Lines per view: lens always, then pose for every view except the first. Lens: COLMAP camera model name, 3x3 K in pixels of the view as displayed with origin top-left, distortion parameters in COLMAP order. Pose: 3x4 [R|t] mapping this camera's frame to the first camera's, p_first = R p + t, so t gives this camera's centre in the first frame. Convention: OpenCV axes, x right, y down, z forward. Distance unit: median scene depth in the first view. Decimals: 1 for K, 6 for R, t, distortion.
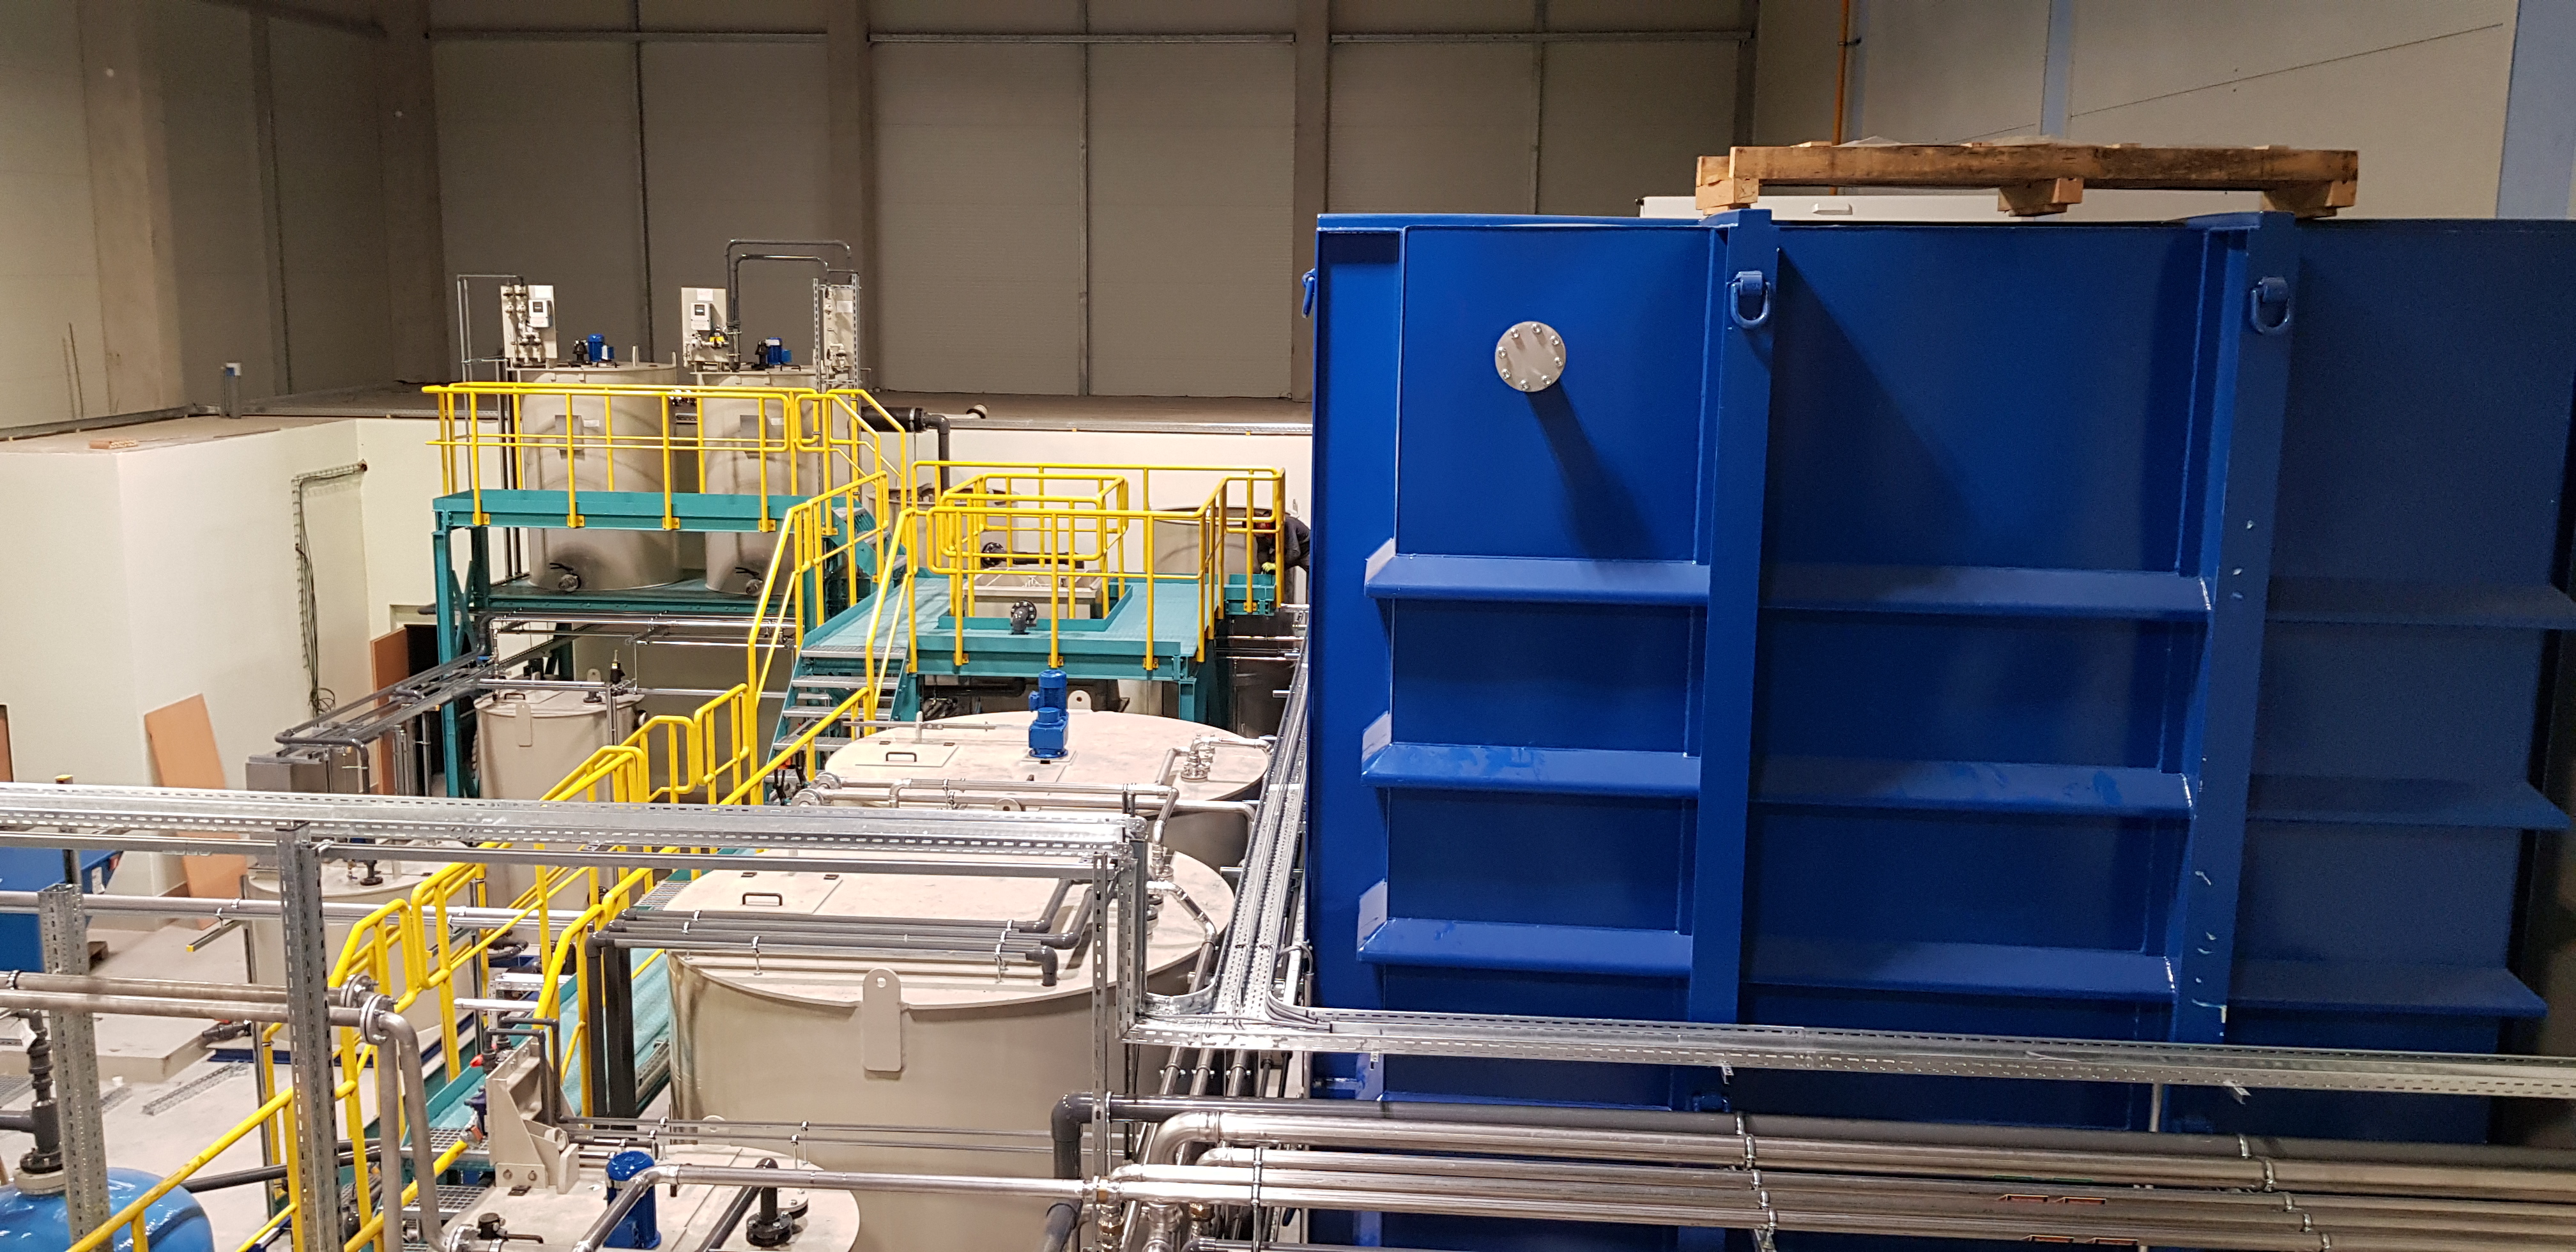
lens RADIAL K [[1967.4, 0, 1278.1], [0, 1967.4, 620.5], [0, 0, 1]] dist [0.014650, 0.001366]
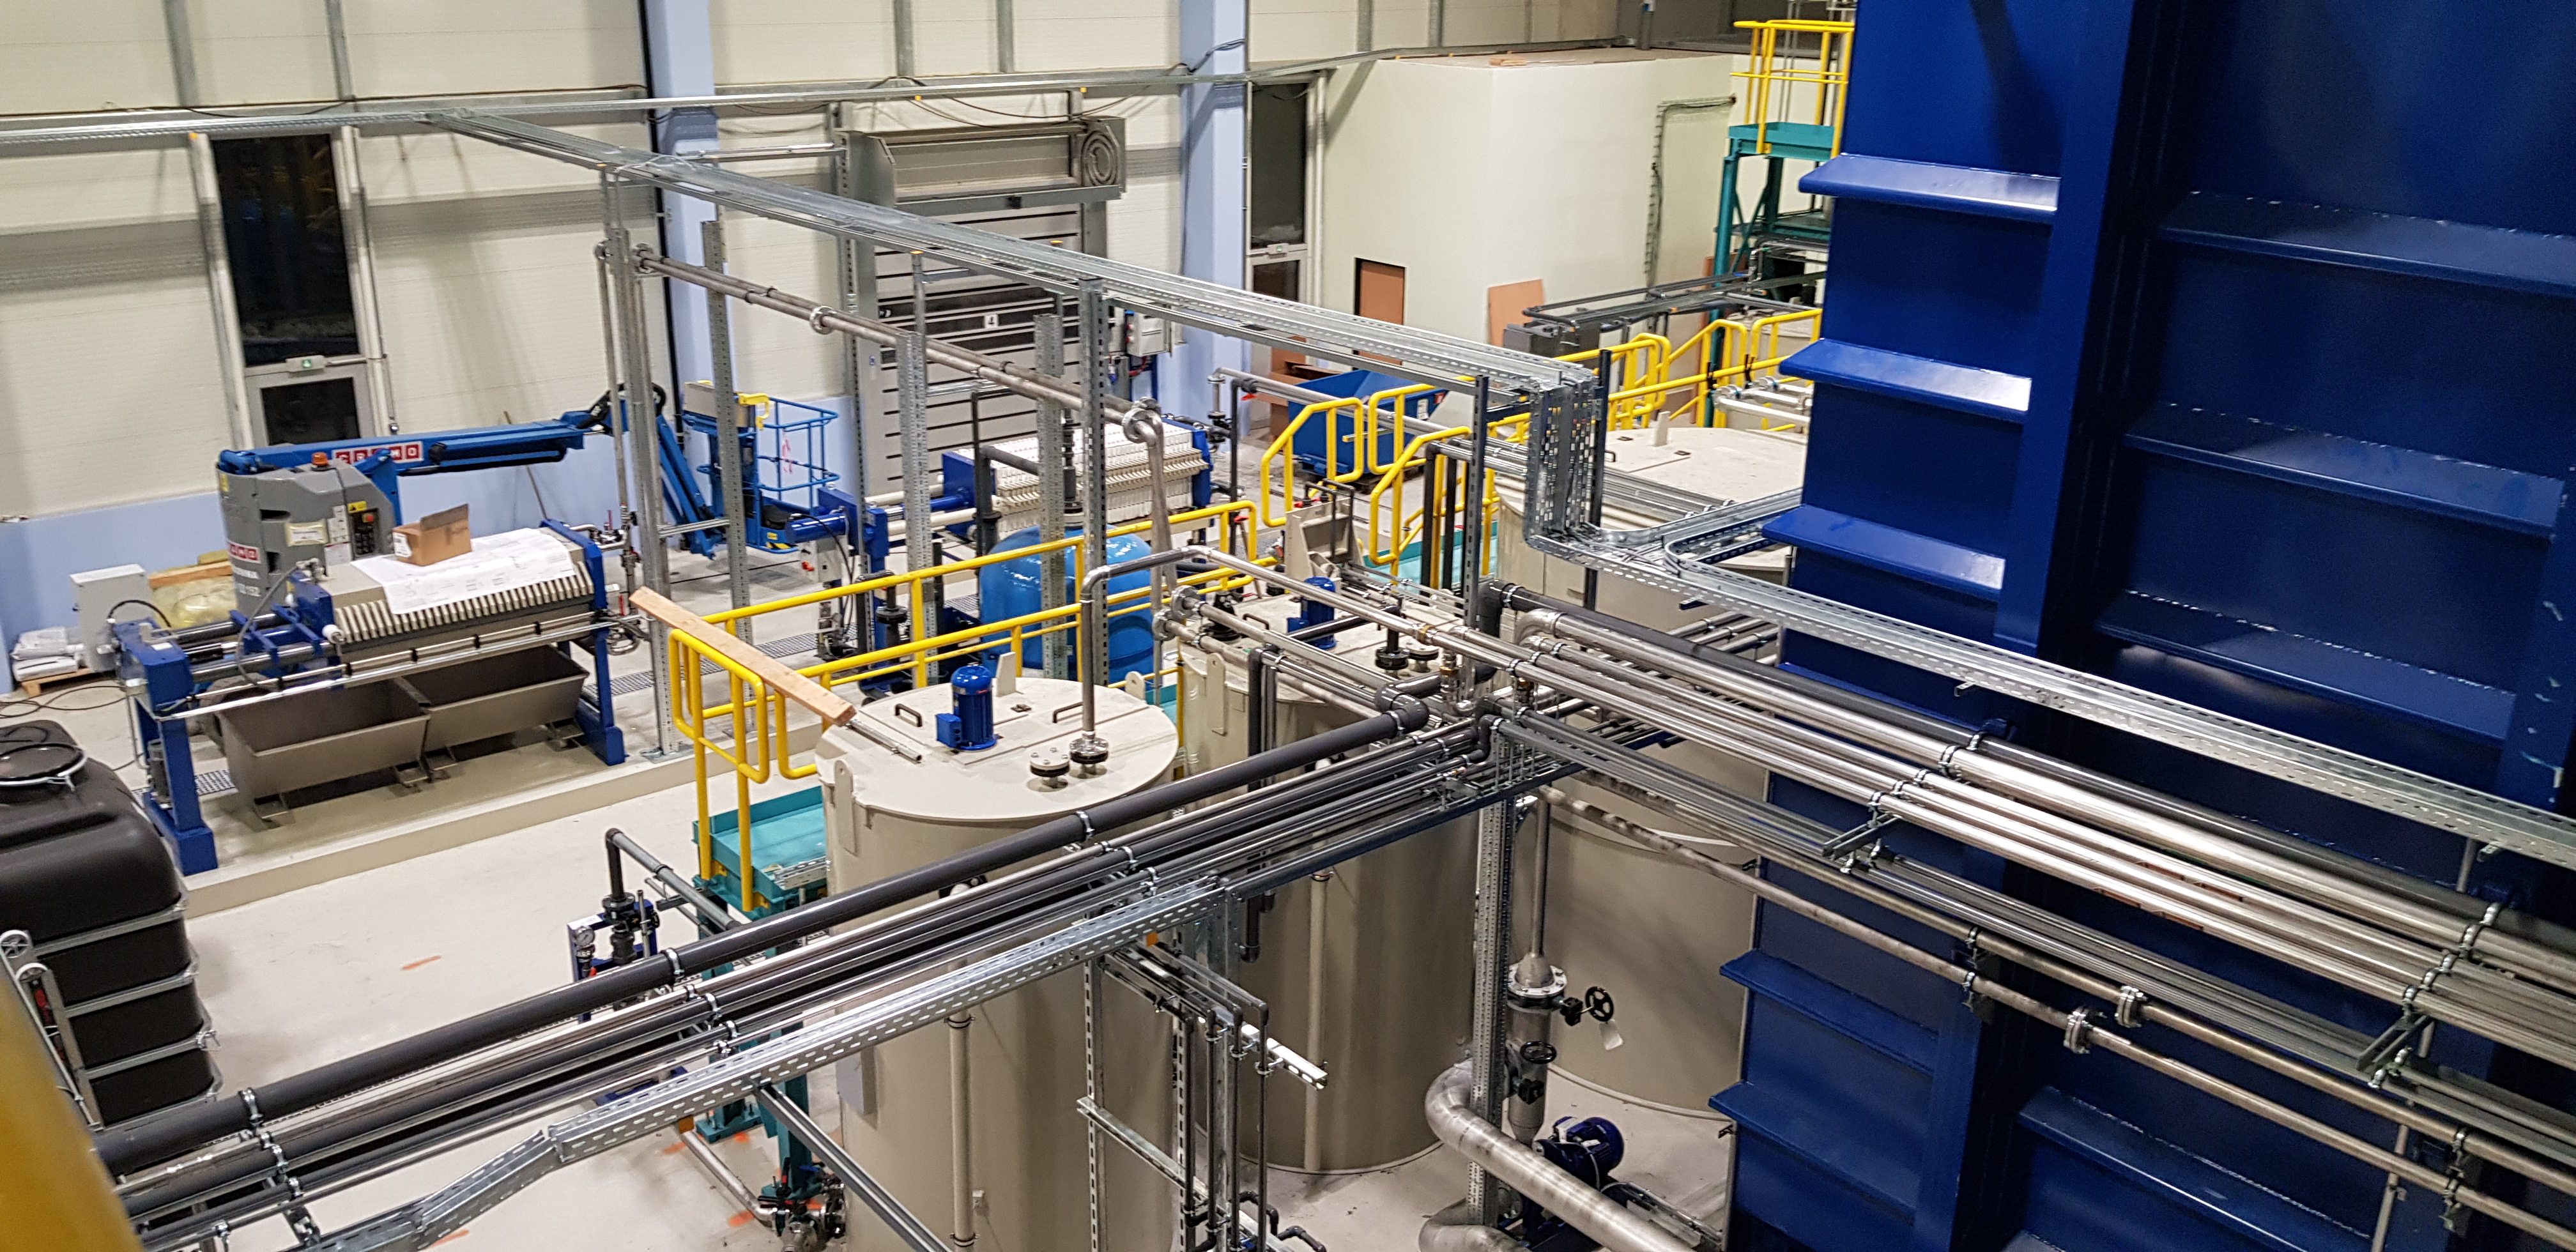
lens RADIAL K [[1967.4, 0, 1283.2], [0, 1967.4, 626.1], [0, 0, 1]] dist [0.014650, 0.001366]
pose [[0.713773, 0.237237, -0.658974, 0.212867], [-0.126713, 0.969100, 0.211635, 0.008843], [0.688820, -0.067558, 0.721778, 0.006042]]
